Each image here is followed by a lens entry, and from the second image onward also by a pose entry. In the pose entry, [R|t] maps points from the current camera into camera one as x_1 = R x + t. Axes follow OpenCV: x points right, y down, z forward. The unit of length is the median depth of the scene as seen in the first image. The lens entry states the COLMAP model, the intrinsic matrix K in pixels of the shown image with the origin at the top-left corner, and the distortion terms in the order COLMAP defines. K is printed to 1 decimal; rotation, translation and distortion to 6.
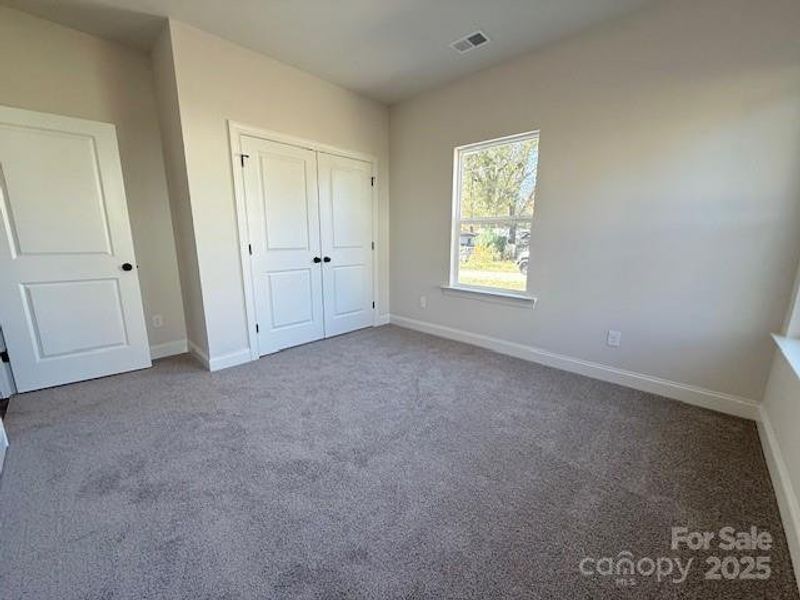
lens RADIAL K [[319.4, 0, 399.7], [0, 319.4, 299.0], [0, 0, 1]] dist [0.000225, -0.000356]
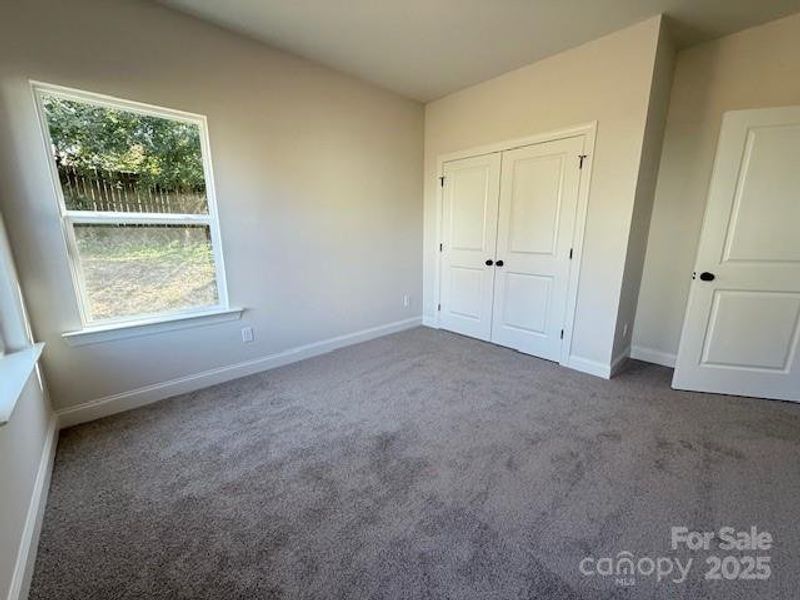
lens RADIAL K [[319.4, 0, 399.7], [0, 319.4, 299.0], [0, 0, 1]] dist [0.000225, -0.000356]
pose [[-0.076202, 0.211084, -0.974493, 0.753456], [-0.199368, 0.954373, 0.222315, -0.176226], [0.976957, 0.211223, -0.030642, 0.767214]]
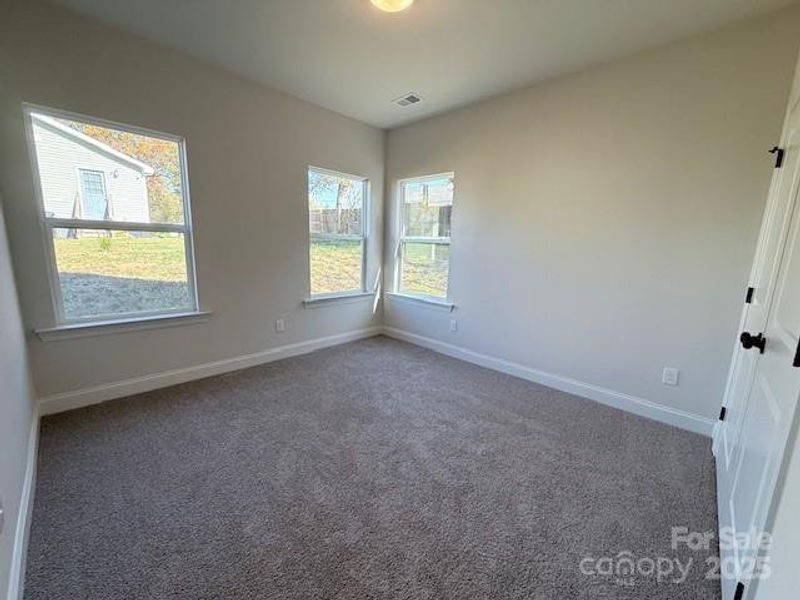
lens RADIAL K [[319.4, 0, 399.7], [0, 319.4, 299.0], [0, 0, 1]] dist [0.000225, -0.000356]
pose [[-0.999605, -0.025241, 0.012336, 0.219222], [-0.018813, 0.927500, 0.373350, -0.310749], [-0.020865, 0.372971, -0.927609, 1.325301]]
